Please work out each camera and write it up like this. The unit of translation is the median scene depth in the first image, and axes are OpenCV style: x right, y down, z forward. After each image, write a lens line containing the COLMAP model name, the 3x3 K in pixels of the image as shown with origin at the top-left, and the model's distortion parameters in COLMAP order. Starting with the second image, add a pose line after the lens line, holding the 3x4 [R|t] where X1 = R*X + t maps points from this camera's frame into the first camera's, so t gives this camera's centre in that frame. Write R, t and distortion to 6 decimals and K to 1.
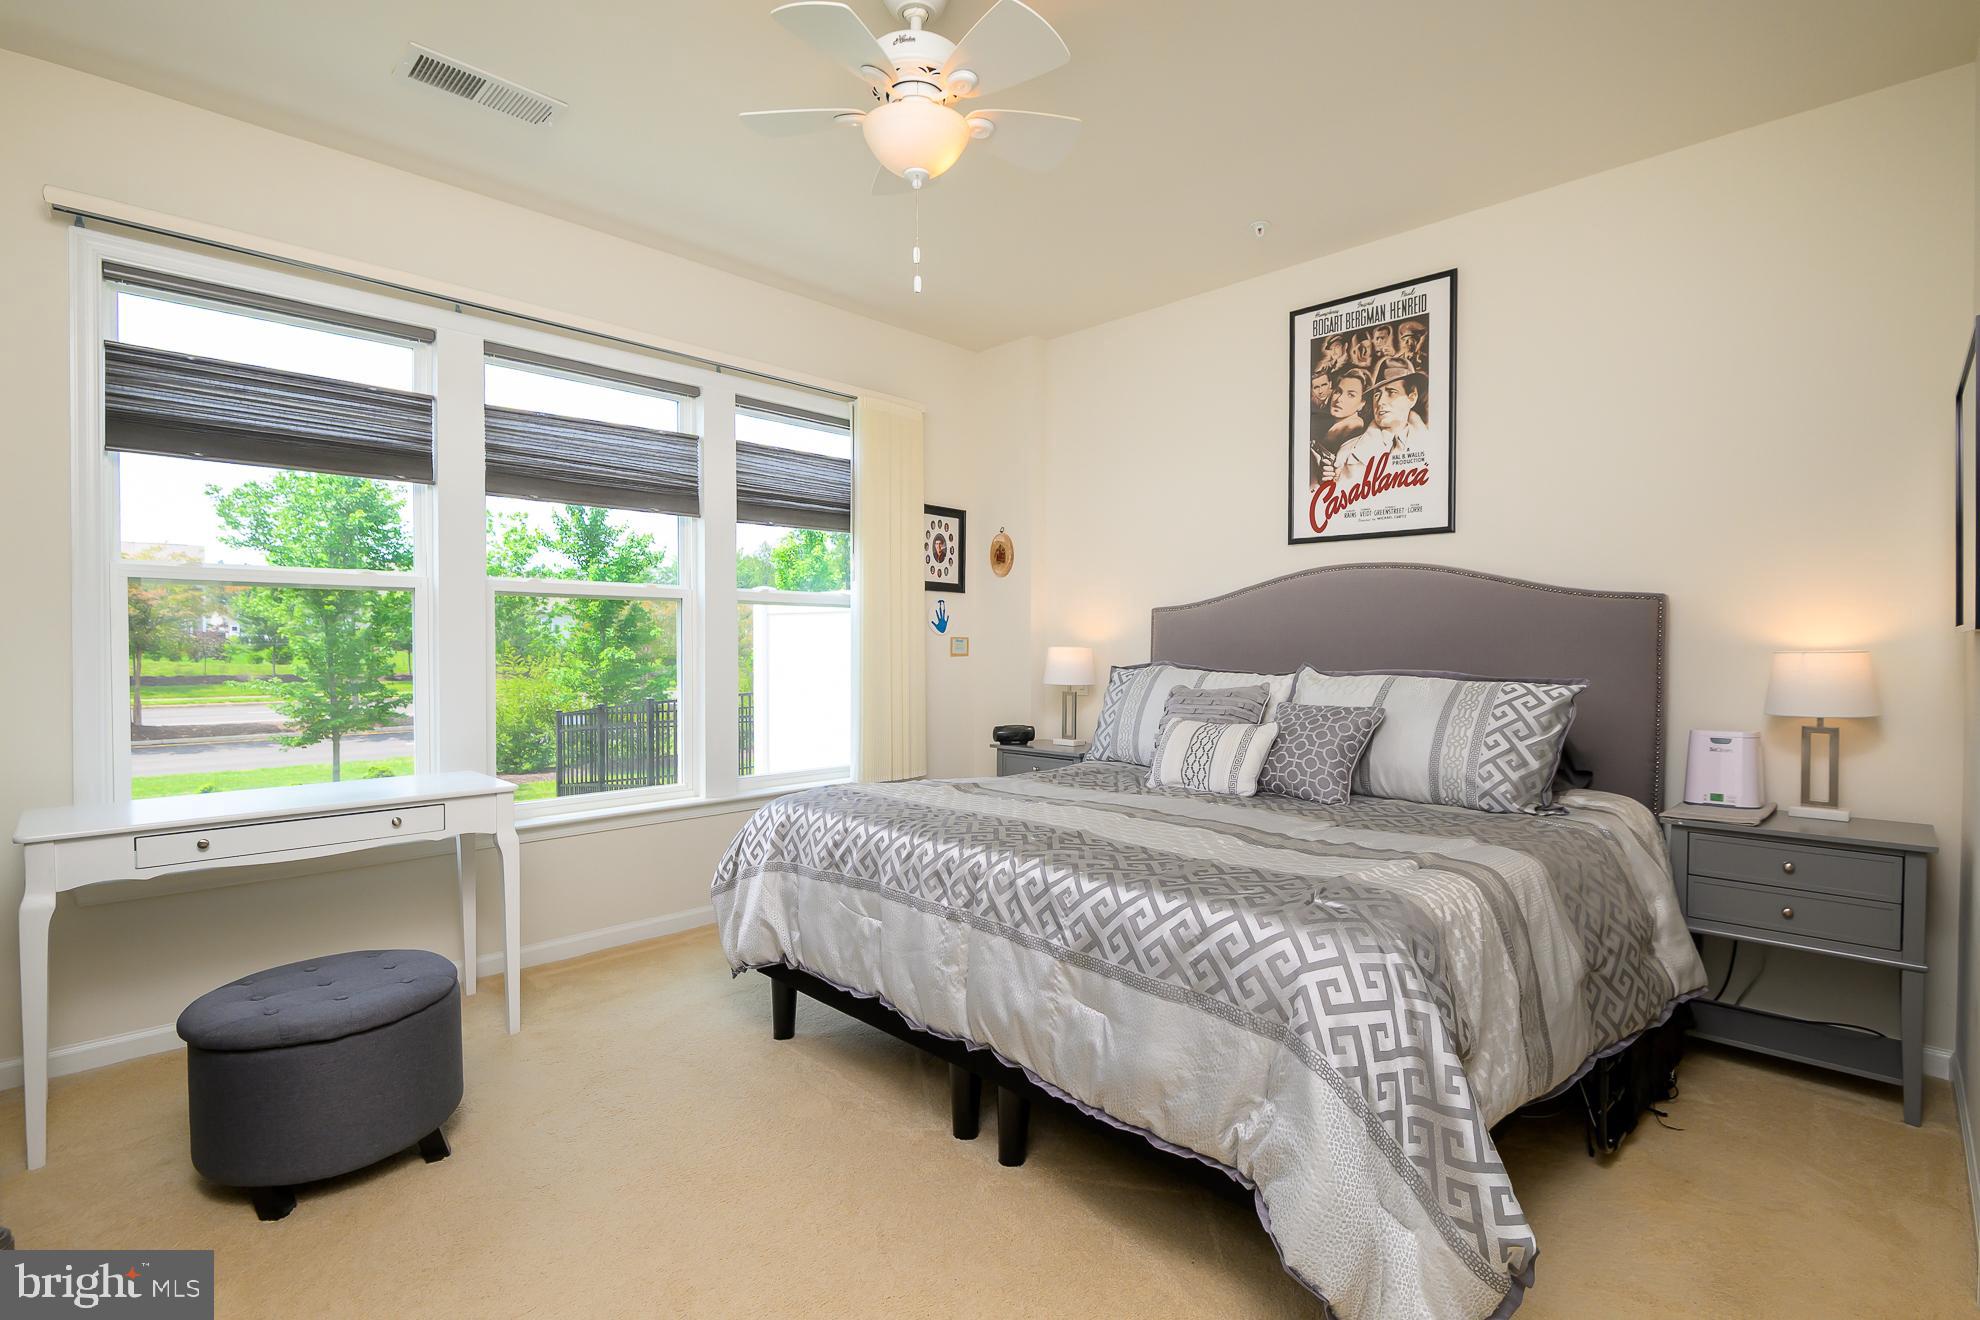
lens RADIAL K [[901.4, 0, 983.7], [0, 901.4, 660.3], [0, 0, 1]] dist [0.000340, -0.007211]
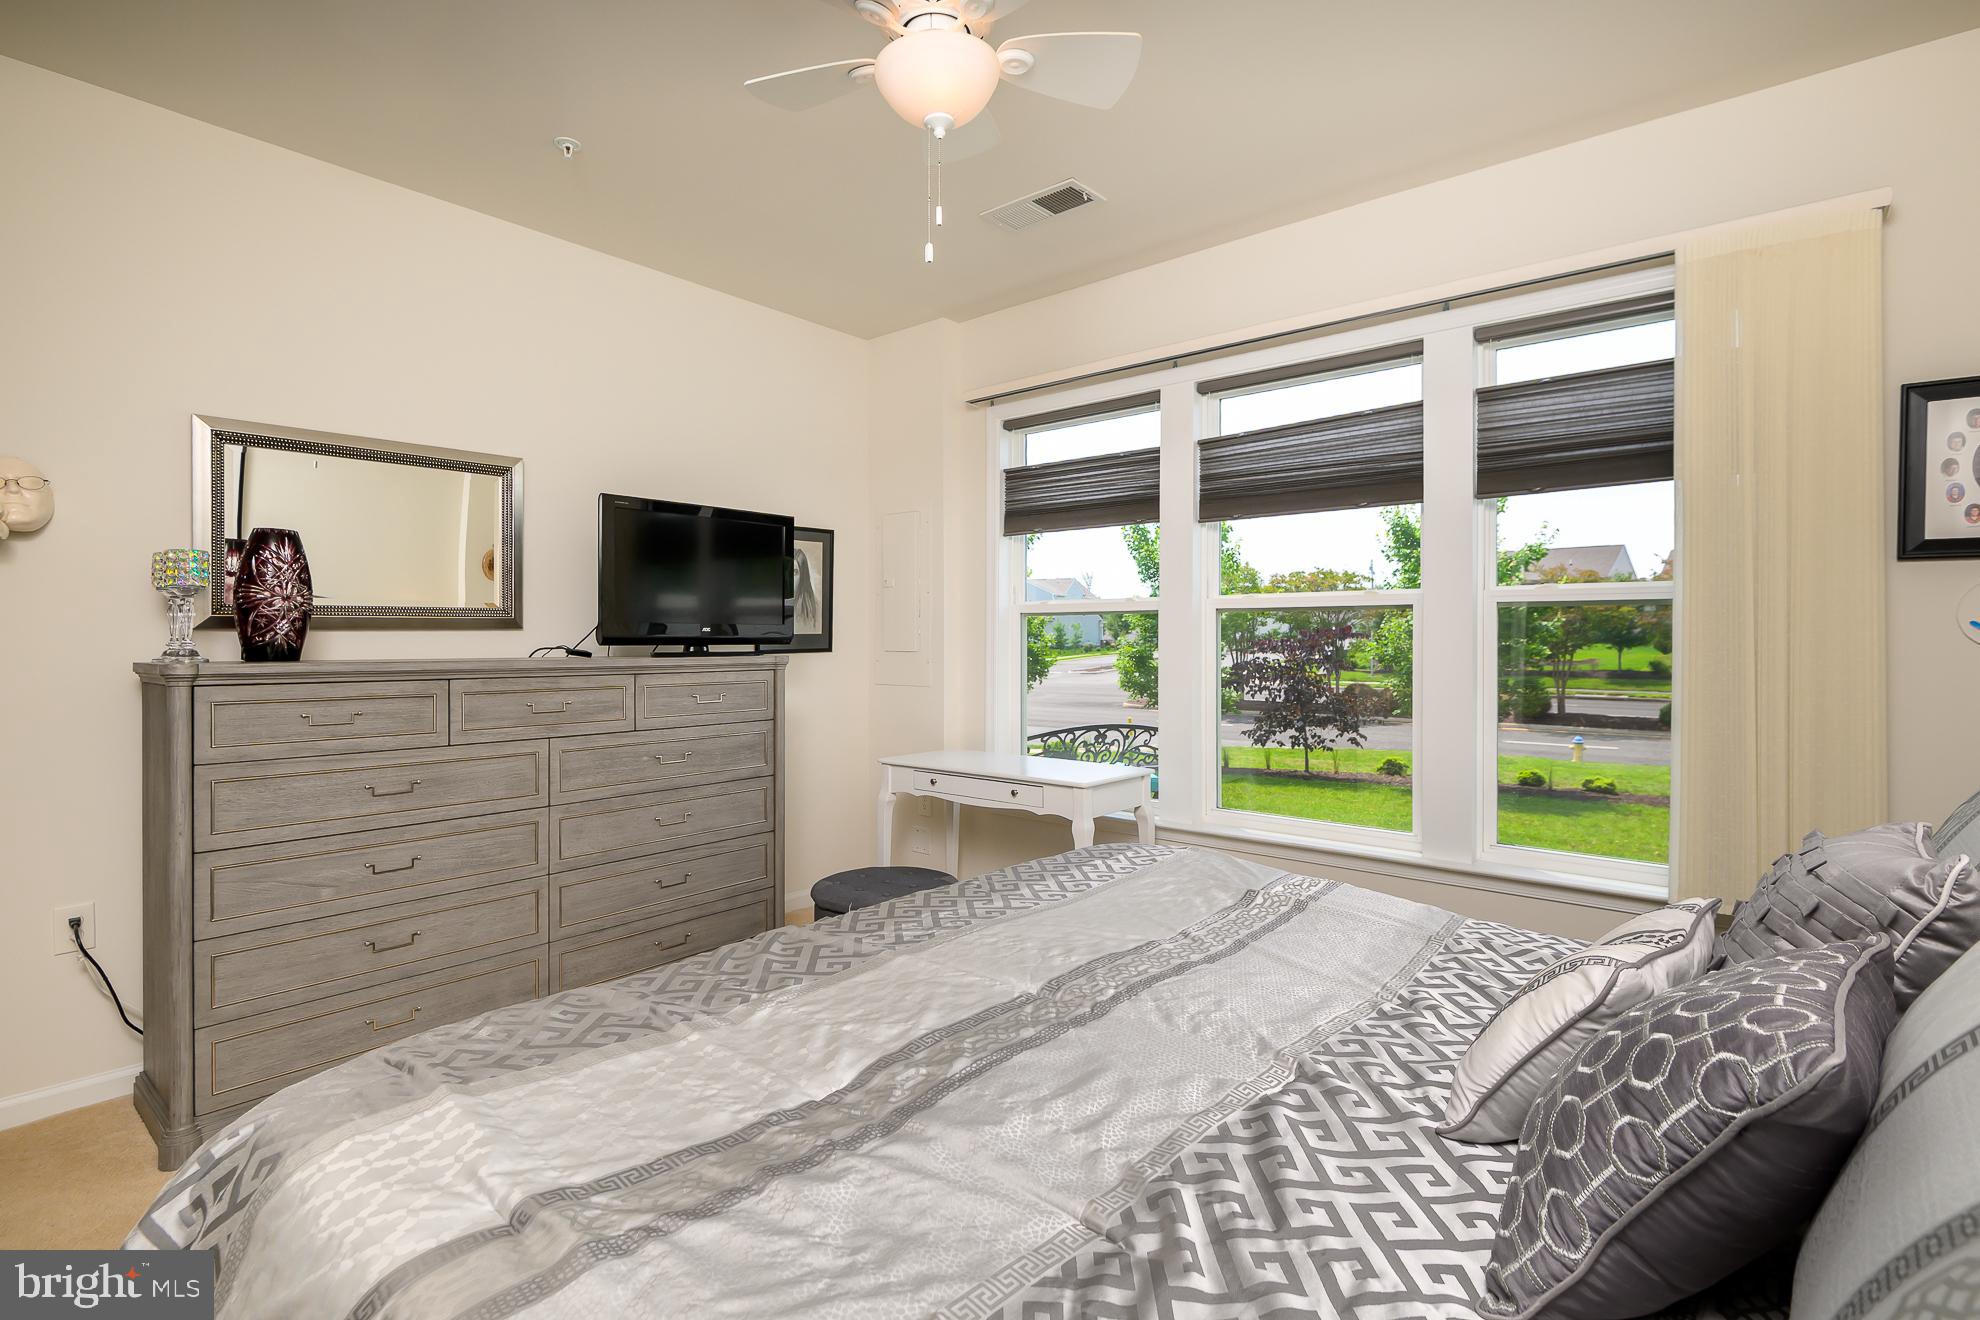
lens RADIAL K [[901.4, 0, 983.7], [0, 901.4, 660.3], [0, 0, 1]] dist [0.000340, -0.007211]
pose [[0.104934, 0.017056, -0.994333, 0.514966], [-0.021290, 0.999662, 0.014901, -0.026671], [0.994251, 0.019606, 0.105262, 0.627360]]
